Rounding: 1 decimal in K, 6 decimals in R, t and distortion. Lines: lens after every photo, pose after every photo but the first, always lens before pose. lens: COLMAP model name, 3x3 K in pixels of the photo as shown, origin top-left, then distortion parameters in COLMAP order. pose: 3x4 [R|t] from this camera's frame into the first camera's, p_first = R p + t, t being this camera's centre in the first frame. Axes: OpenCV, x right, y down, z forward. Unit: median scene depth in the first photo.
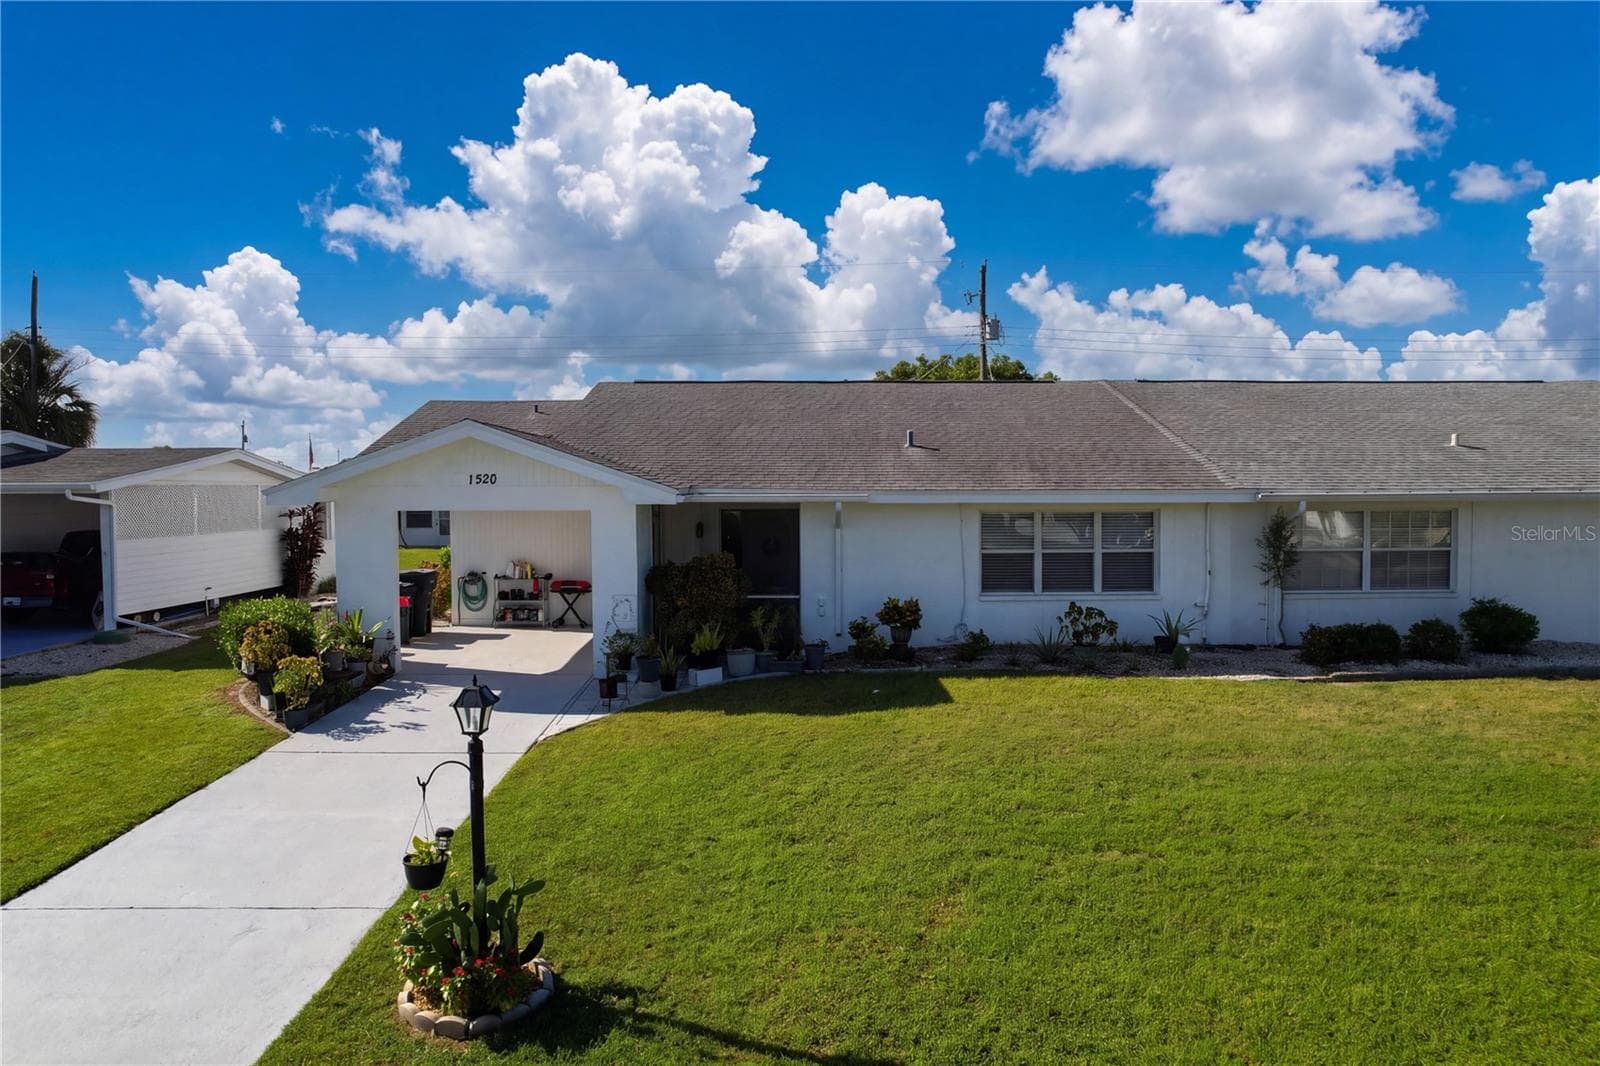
lens RADIAL K [[1024.0, 0, 824.7], [0, 1024.0, 539.2], [0, 0, 1]] dist [-0.037866, 0.014715]
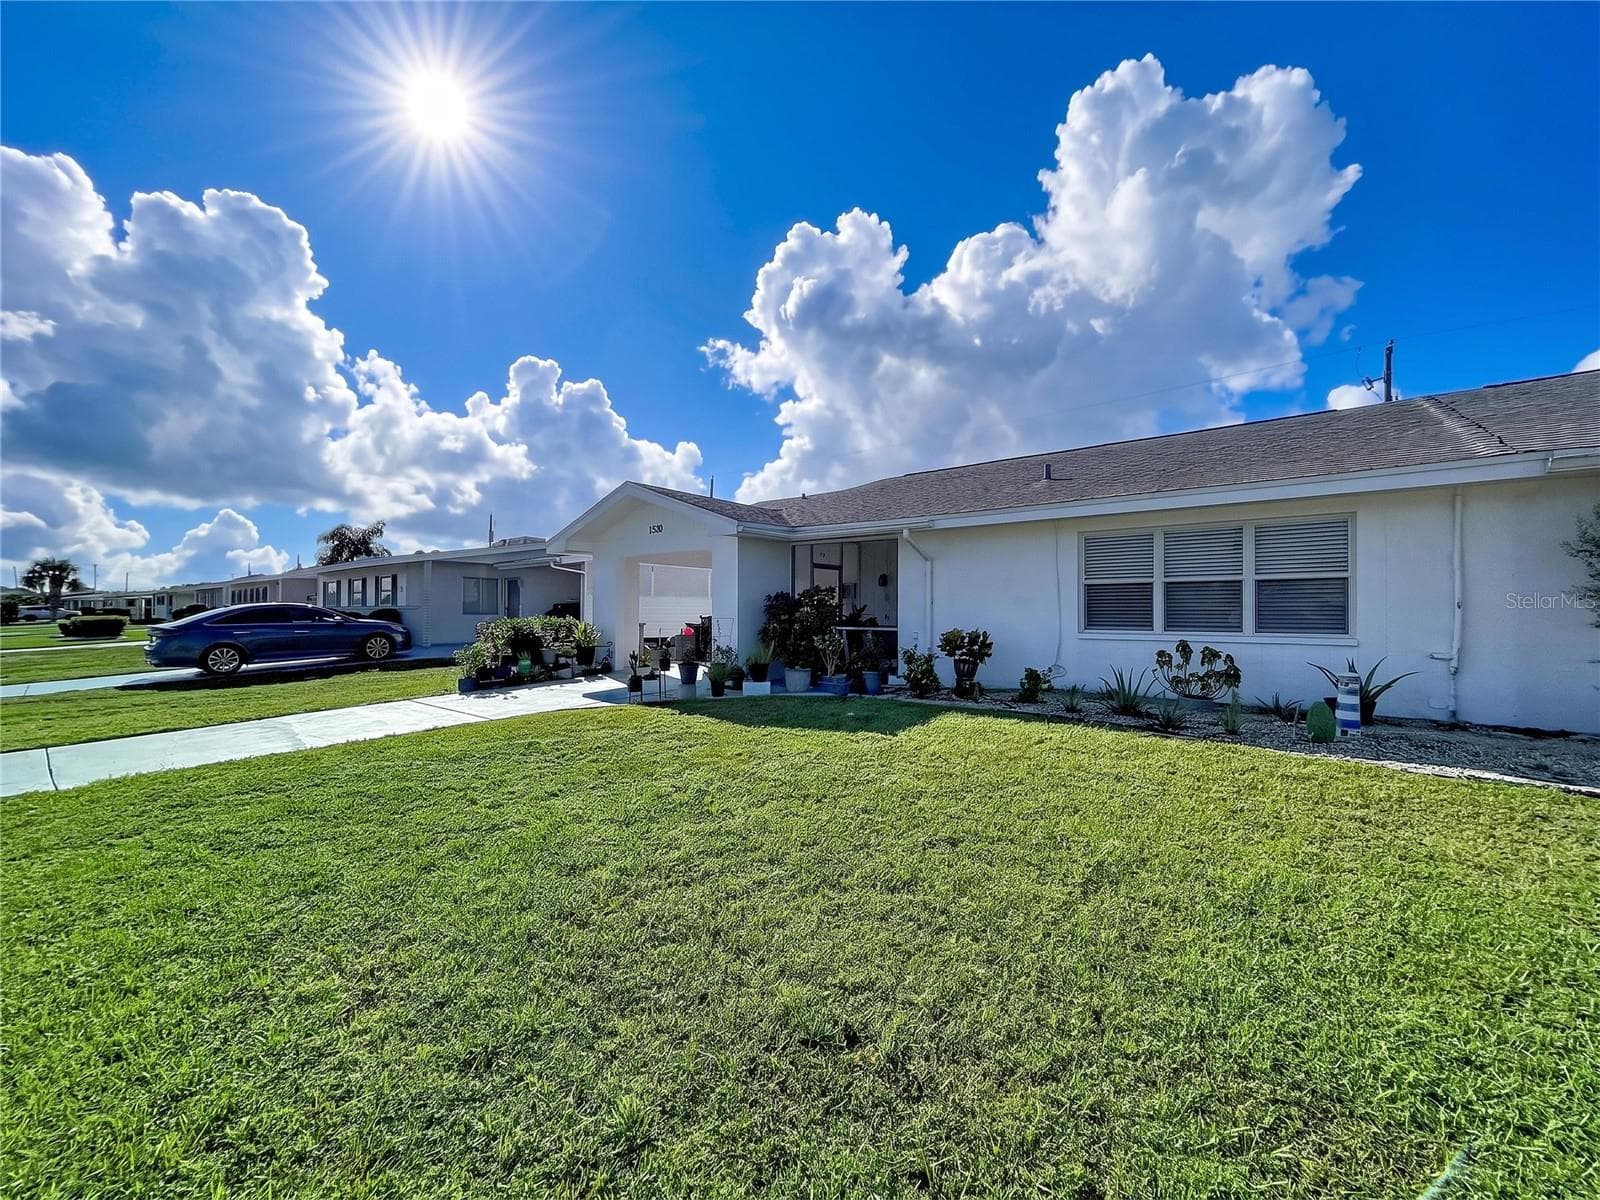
lens RADIAL K [[650.0, 0, 811.5], [0, 650.0, 611.9], [0, 0, 1]] dist [0.002082, 0.000720]
pose [[0.763456, 0.000665, -0.645860, 0.336693], [-0.034031, 0.998652, -0.039199, 0.067554], [0.644963, 0.051906, 0.762449, 0.441382]]
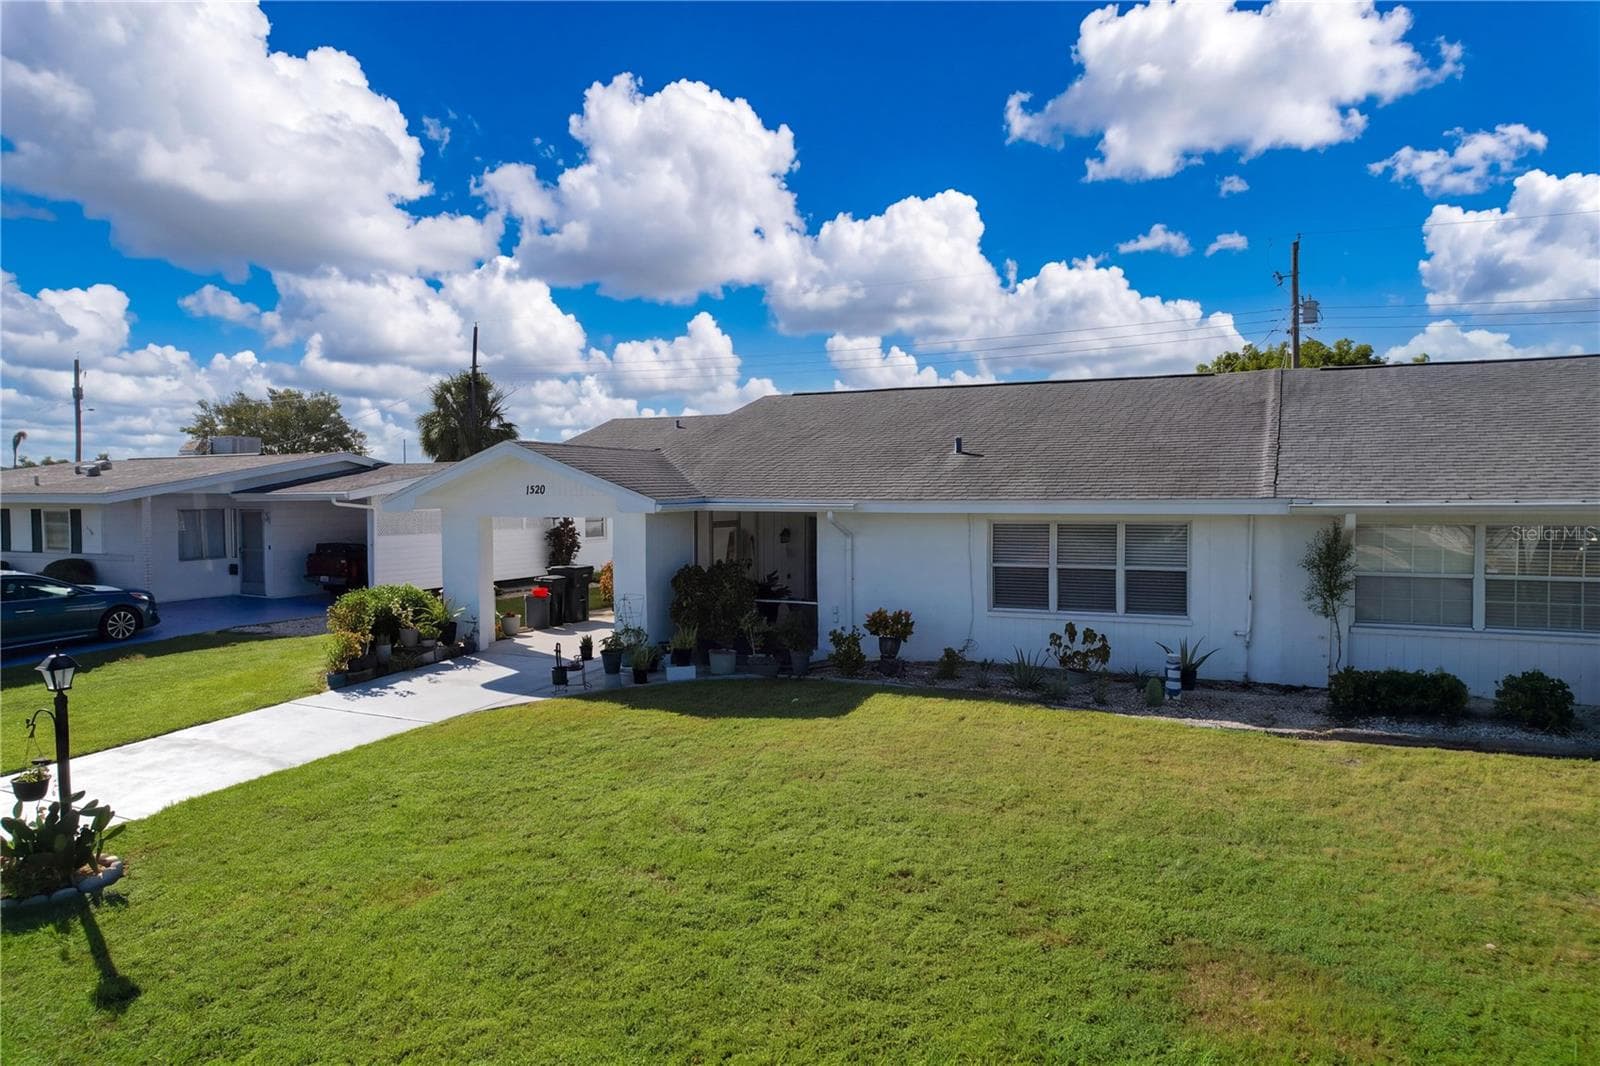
lens RADIAL K [[1024.0, 0, 845.6], [0, 1024.0, 491.2], [0, 0, 1]] dist [-0.037866, 0.014715]
pose [[0.903784, -0.001159, -0.427987, 0.442584], [-0.018056, 0.999003, -0.040834, -0.014920], [0.427607, 0.044633, 0.902862, 0.082031]]
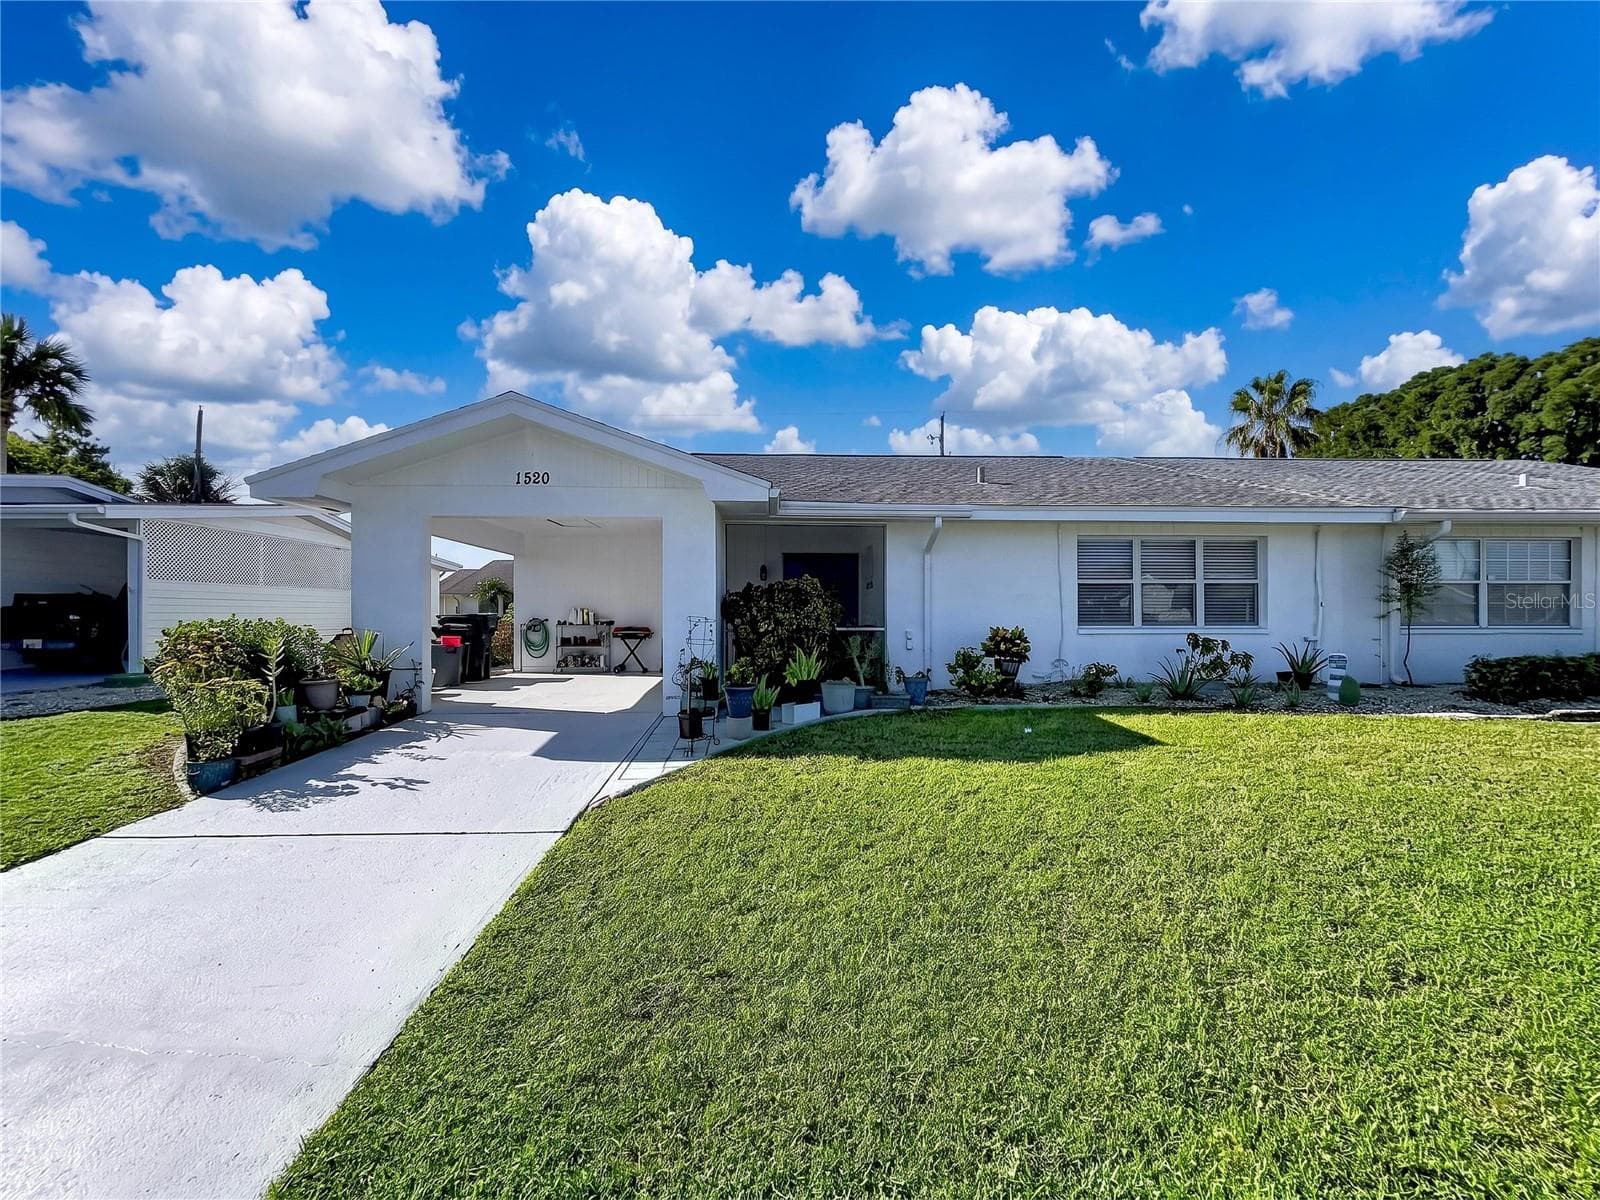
lens RADIAL K [[650.0, 0, 797.2], [0, 650.0, 608.2], [0, 0, 1]] dist [0.002082, 0.000720]
pose [[0.999882, -0.000127, 0.015333, -0.113111], [0.000949, 0.998562, -0.053593, 0.068741], [-0.015304, 0.053601, 0.998445, 0.419042]]
